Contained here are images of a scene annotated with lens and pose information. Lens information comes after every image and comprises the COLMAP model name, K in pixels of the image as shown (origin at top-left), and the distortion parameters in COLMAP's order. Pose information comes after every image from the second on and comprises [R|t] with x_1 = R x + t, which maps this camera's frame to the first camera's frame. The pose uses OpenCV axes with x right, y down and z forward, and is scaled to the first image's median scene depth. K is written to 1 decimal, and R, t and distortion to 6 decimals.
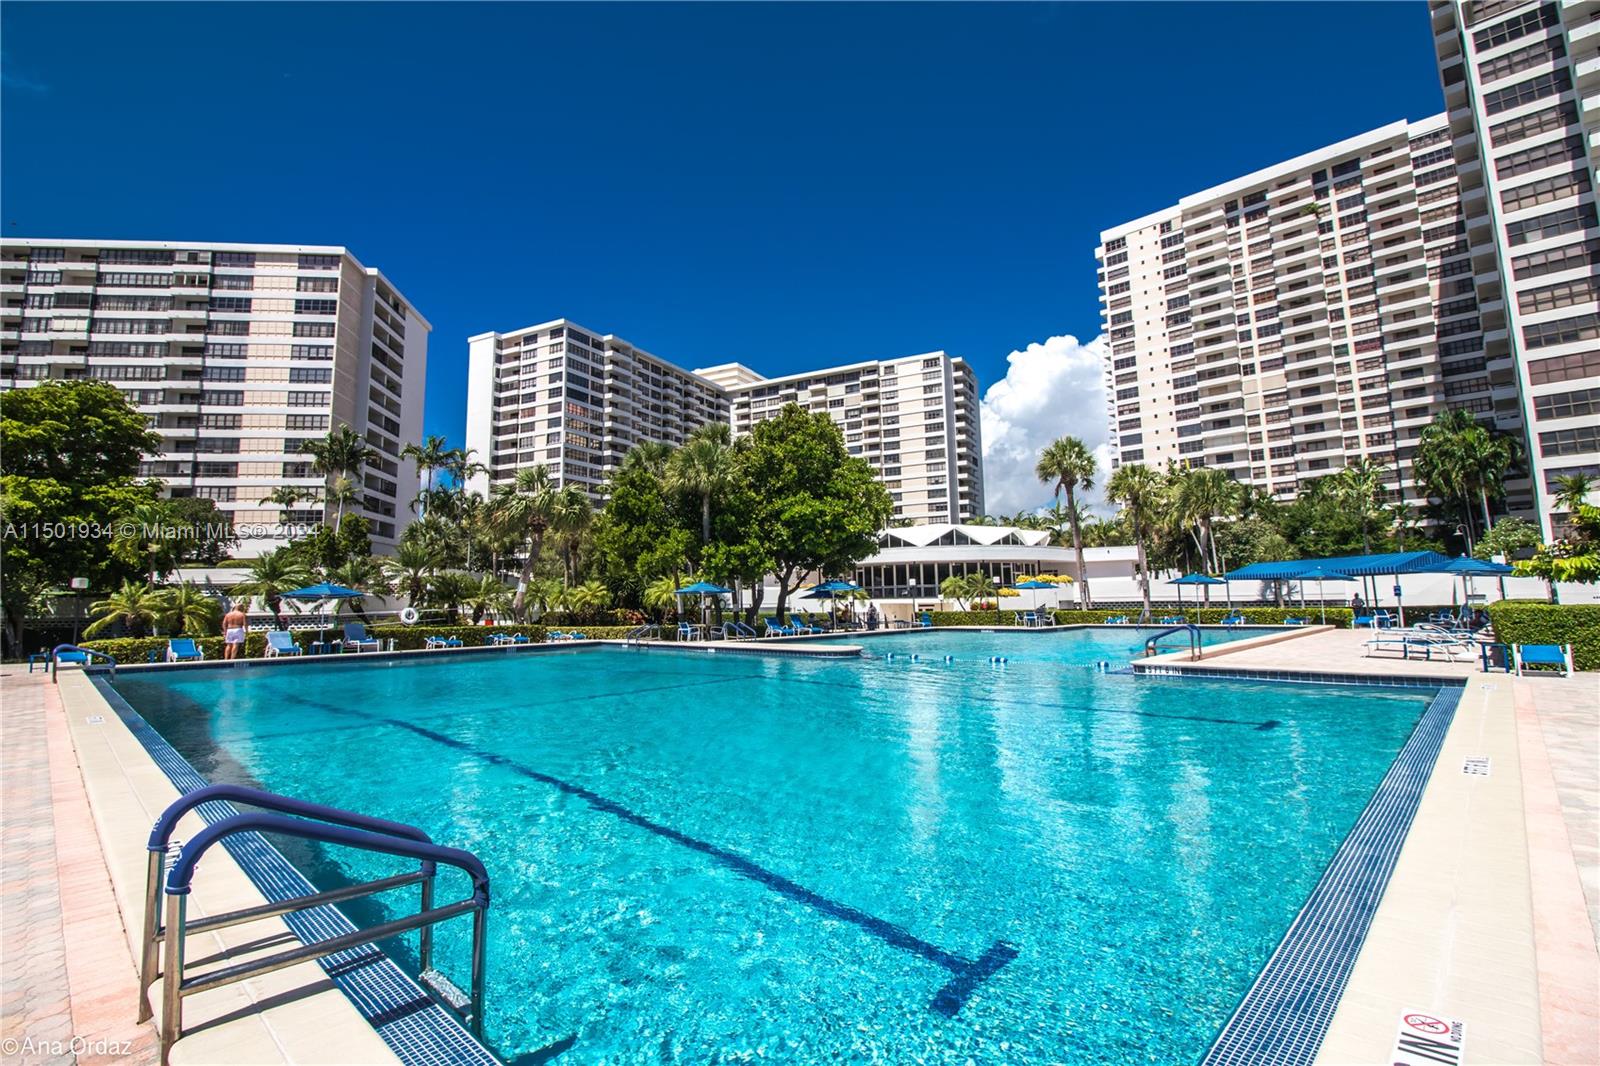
lens RADIAL K [[663.0, 0, 800.0], [0, 663.0, 533.0], [0, 0, 1]] dist [0.000079, -0.008466]
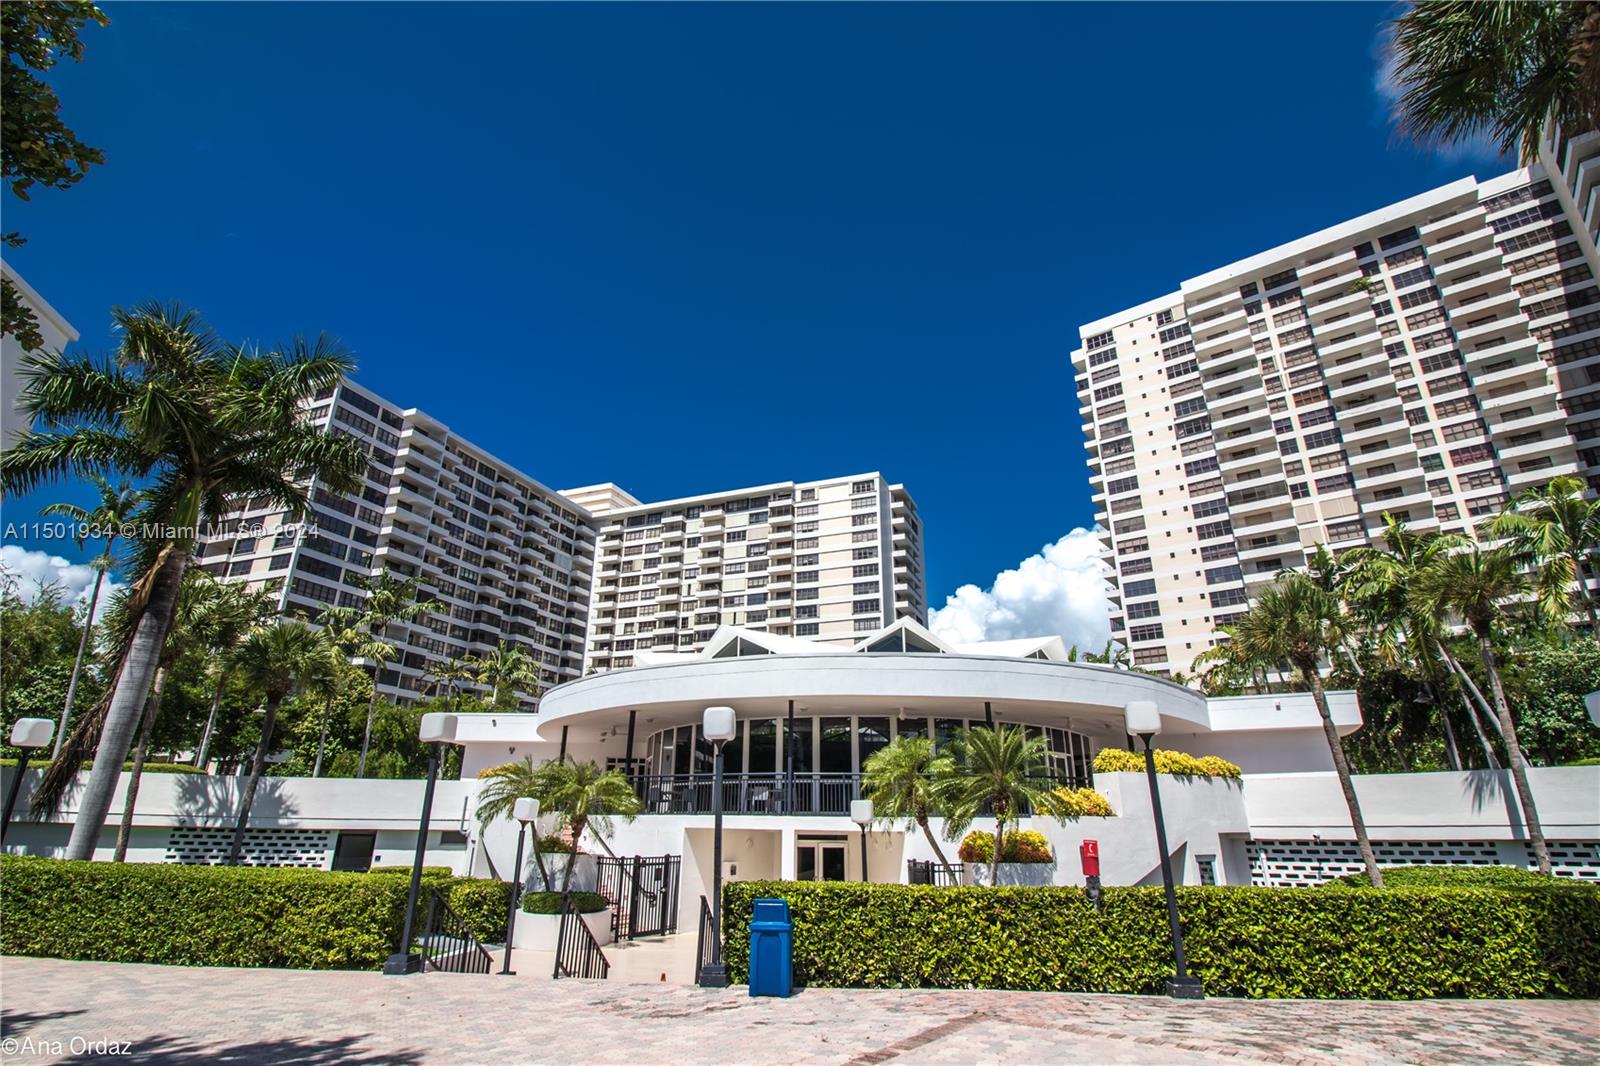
lens RADIAL K [[776.5, 0, 800.0], [0, 776.5, 533.0], [0, 0, 1]] dist [0.004522, -0.014983]
pose [[0.992263, 0.065889, 0.105232, 0.052785], [-0.037662, 0.967367, -0.250566, 0.024200], [-0.118307, 0.244664, 0.962363, 0.242079]]
